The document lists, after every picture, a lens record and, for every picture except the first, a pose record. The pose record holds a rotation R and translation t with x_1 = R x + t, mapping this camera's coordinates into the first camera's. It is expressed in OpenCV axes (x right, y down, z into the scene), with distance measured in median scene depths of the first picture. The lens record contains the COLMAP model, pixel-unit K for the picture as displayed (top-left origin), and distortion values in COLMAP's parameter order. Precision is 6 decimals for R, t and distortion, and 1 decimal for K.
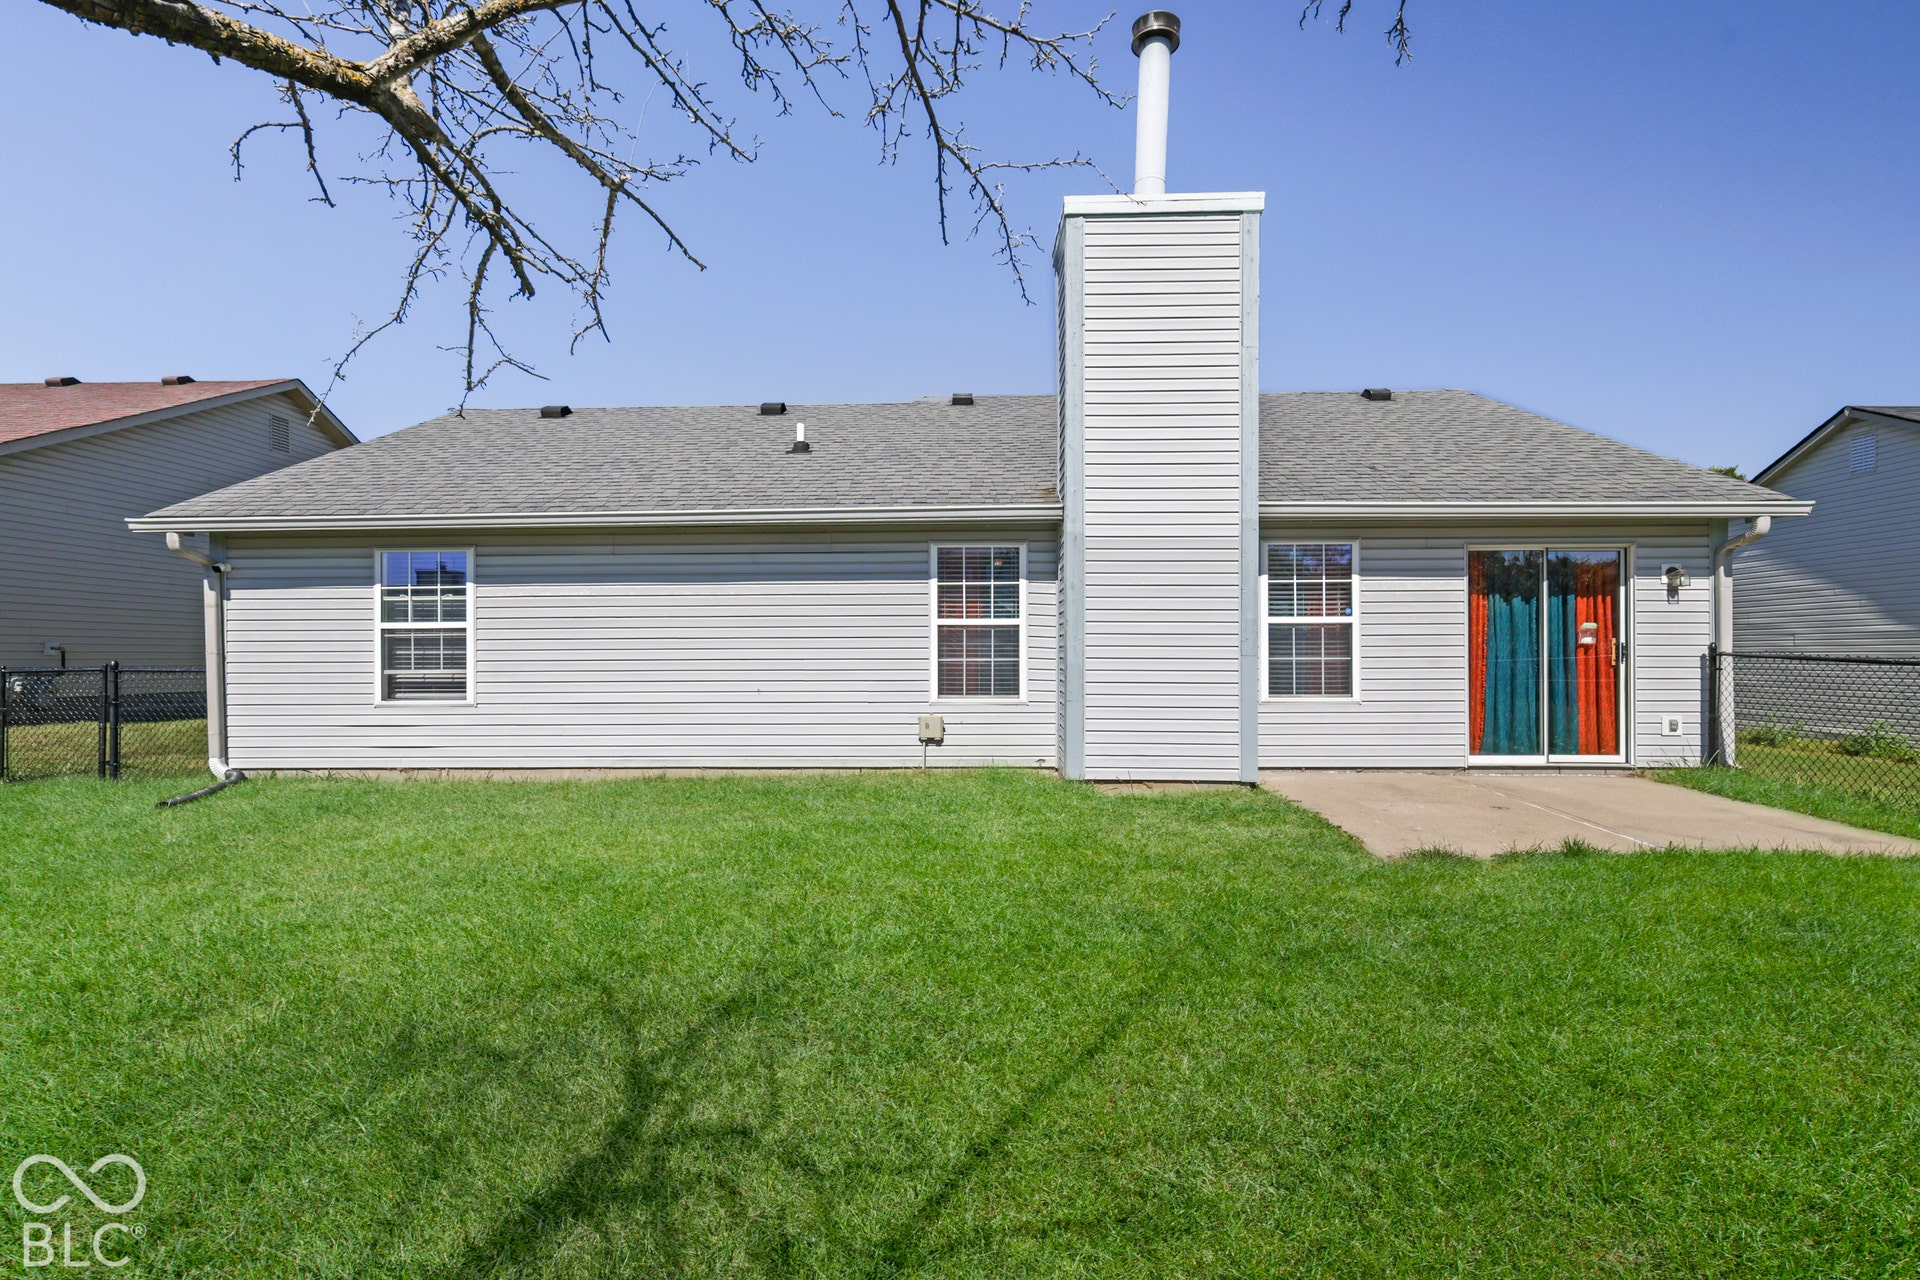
lens RADIAL K [[811.9, 0, 992.6], [0, 811.9, 654.4], [0, 0, 1]] dist [0.002166, 0.000812]
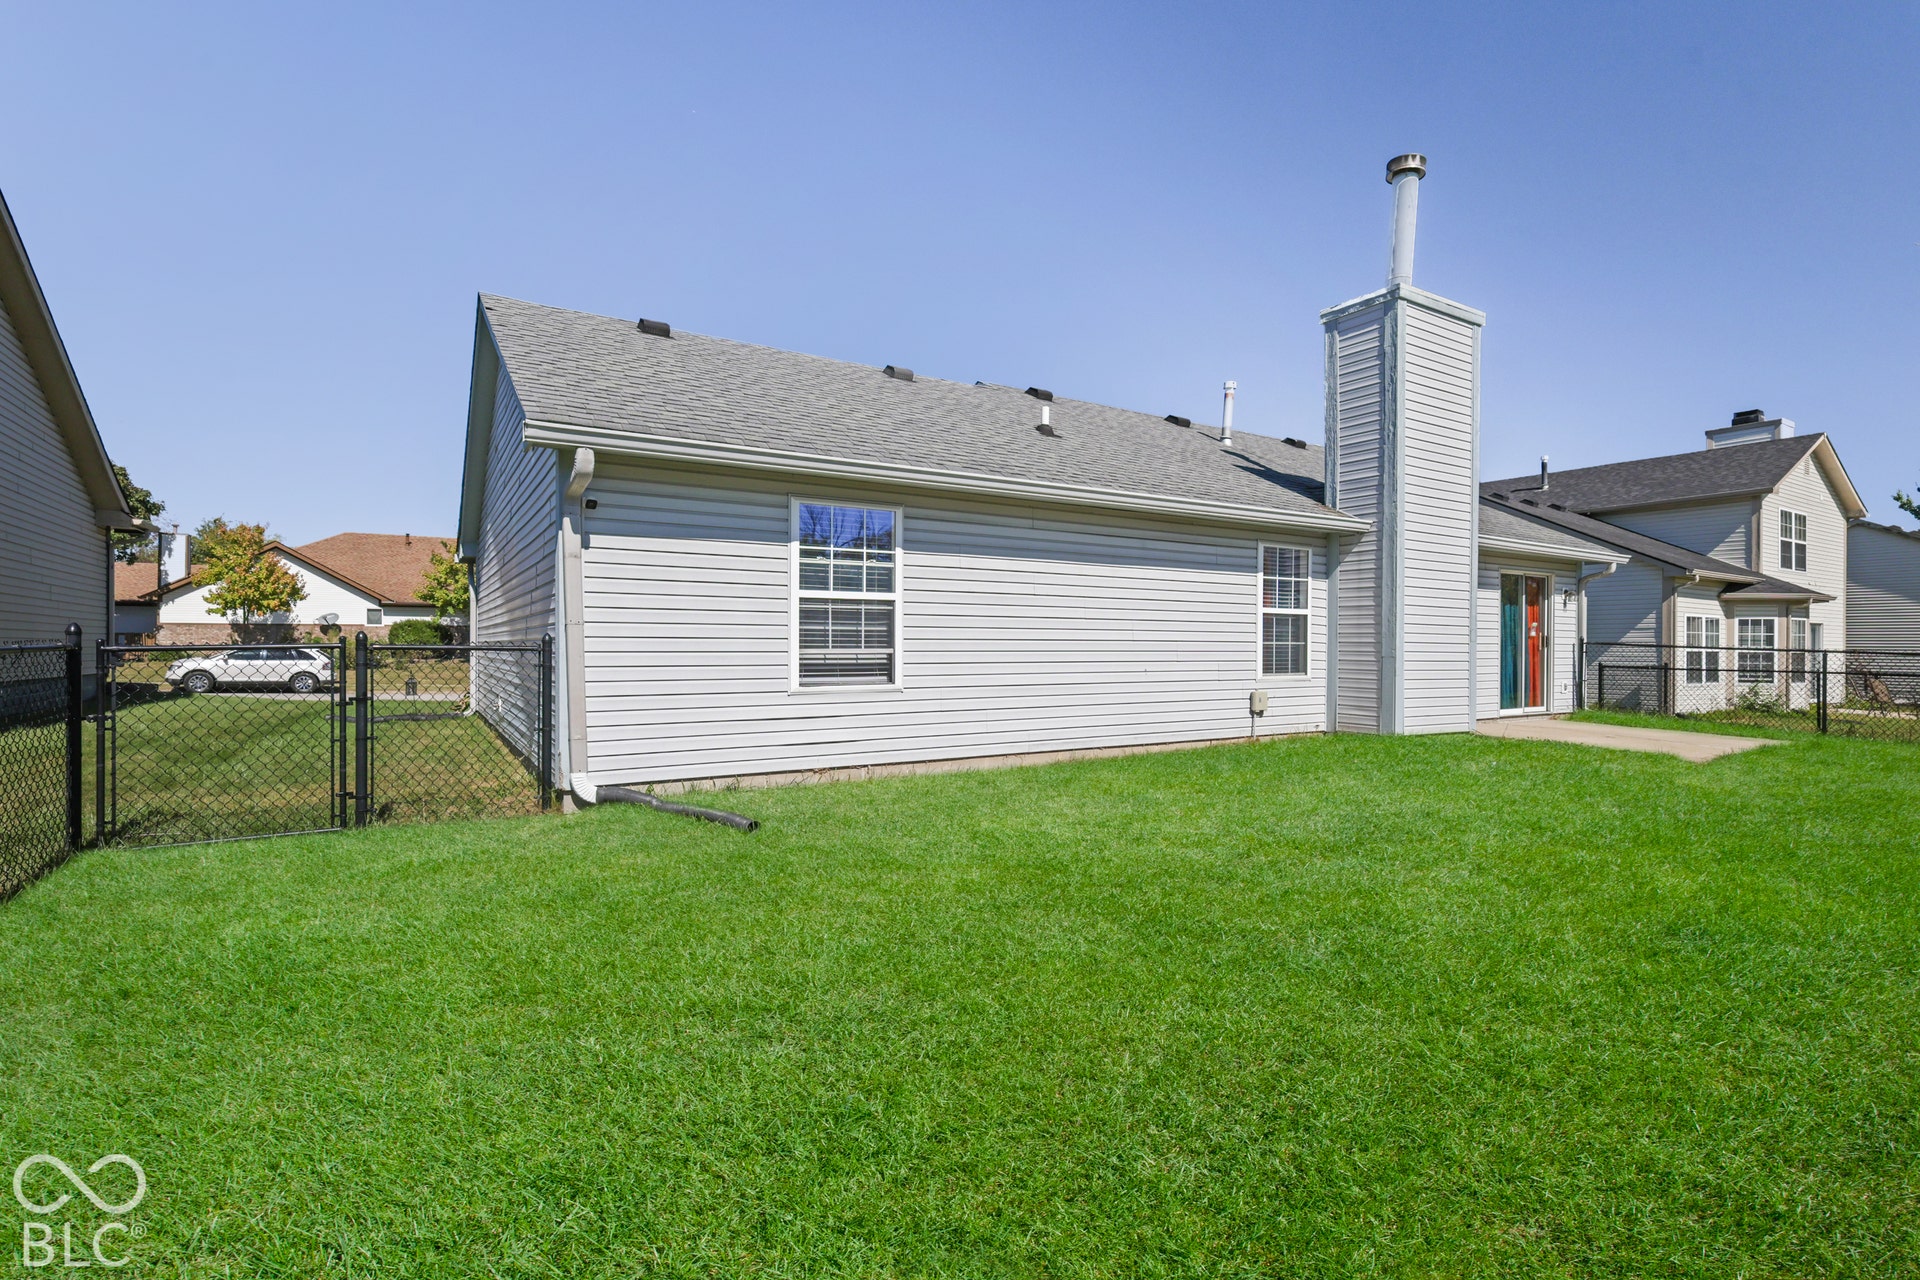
lens RADIAL K [[847.7, 0, 959.4], [0, 847.7, 642.8], [0, 0, 1]] dist [0.003799, 0.000288]
pose [[0.846519, 0.009526, 0.532274, -1.073164], [-0.011257, 0.999937, 0.000007, 0.011622], [-0.532240, -0.005998, 0.846572, 0.206719]]
